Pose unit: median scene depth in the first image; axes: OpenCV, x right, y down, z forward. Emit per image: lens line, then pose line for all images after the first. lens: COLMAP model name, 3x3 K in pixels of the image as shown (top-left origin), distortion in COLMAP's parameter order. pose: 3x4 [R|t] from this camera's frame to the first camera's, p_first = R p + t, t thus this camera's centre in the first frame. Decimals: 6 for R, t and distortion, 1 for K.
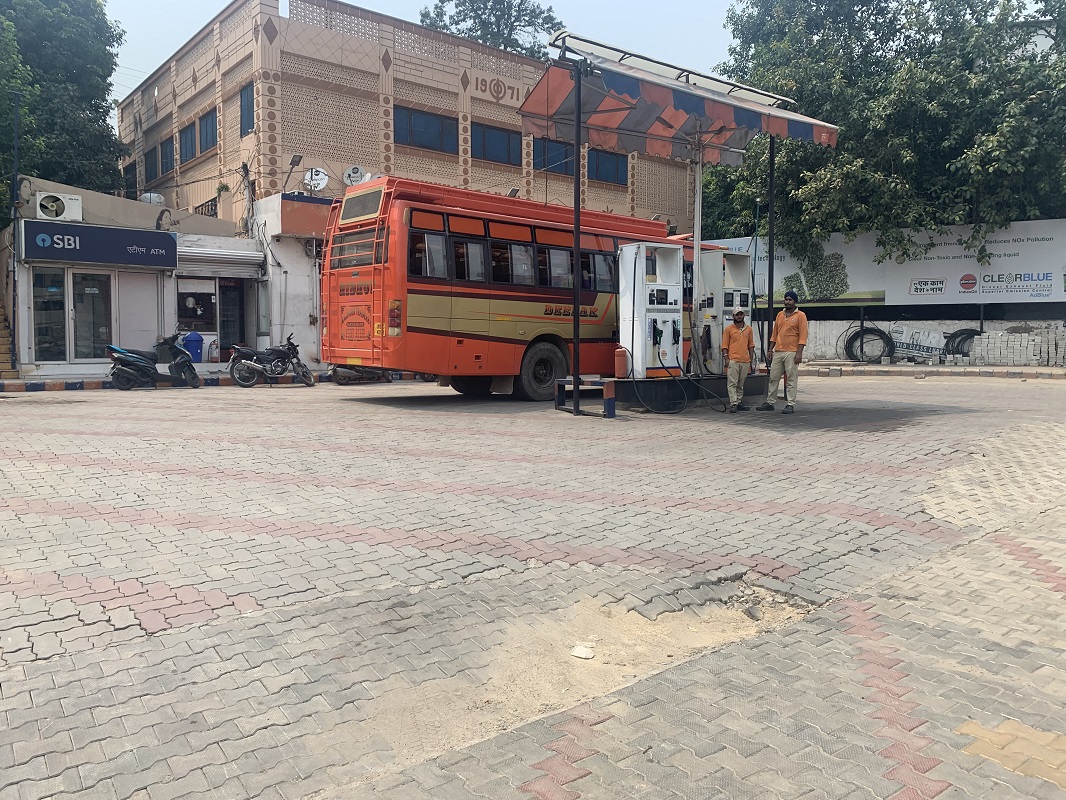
lens RADIAL K [[823.7, 0, 532.8], [0, 823.7, 391.1], [0, 0, 1]] dist [0.021664, -0.018623]
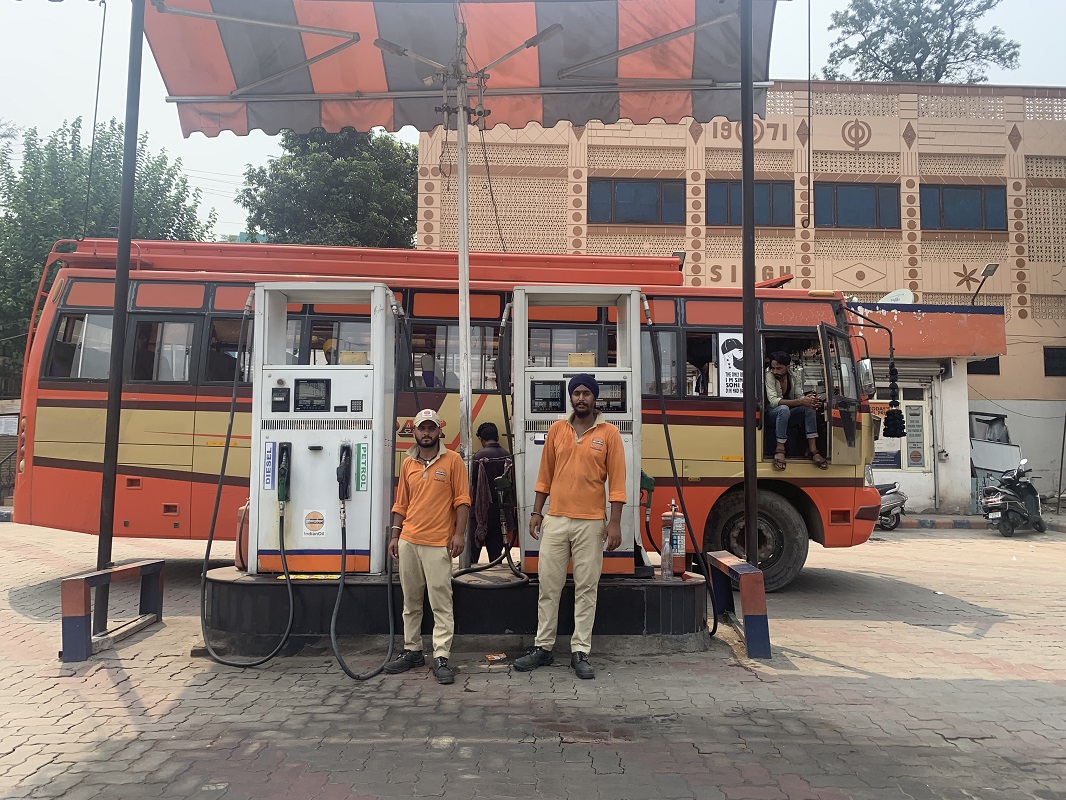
lens RADIAL K [[823.7, 0, 526.0], [0, 823.7, 392.0], [0, 0, 1]] dist [0.021664, -0.018623]
pose [[0.781364, -0.046555, -0.622336, 0.342455], [-0.045563, 0.990297, -0.131287, -0.039041], [0.622409, 0.130938, 0.771662, 0.460808]]
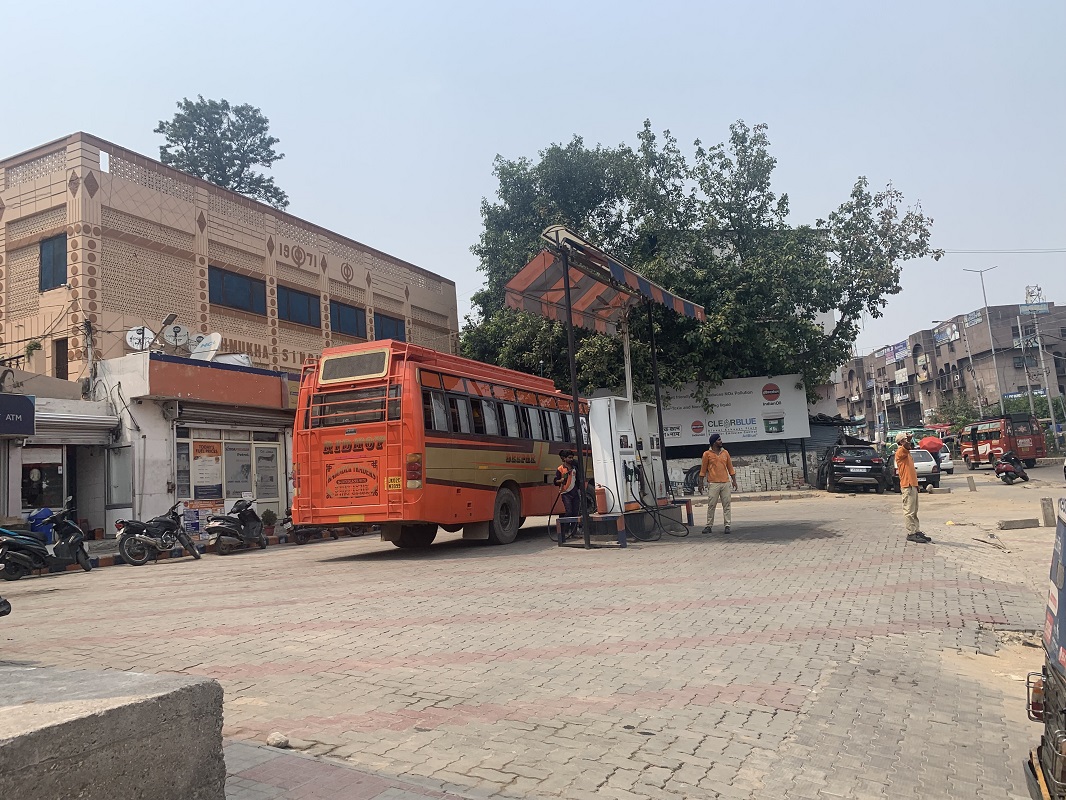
lens RADIAL K [[823.7, 0, 541.9], [0, 823.7, 390.4], [0, 0, 1]] dist [0.021664, -0.018623]
pose [[0.901622, -0.010596, 0.432395, -0.295572], [0.092533, 0.981280, -0.168901, 0.001282], [-0.422511, 0.192296, 0.885724, -0.007293]]
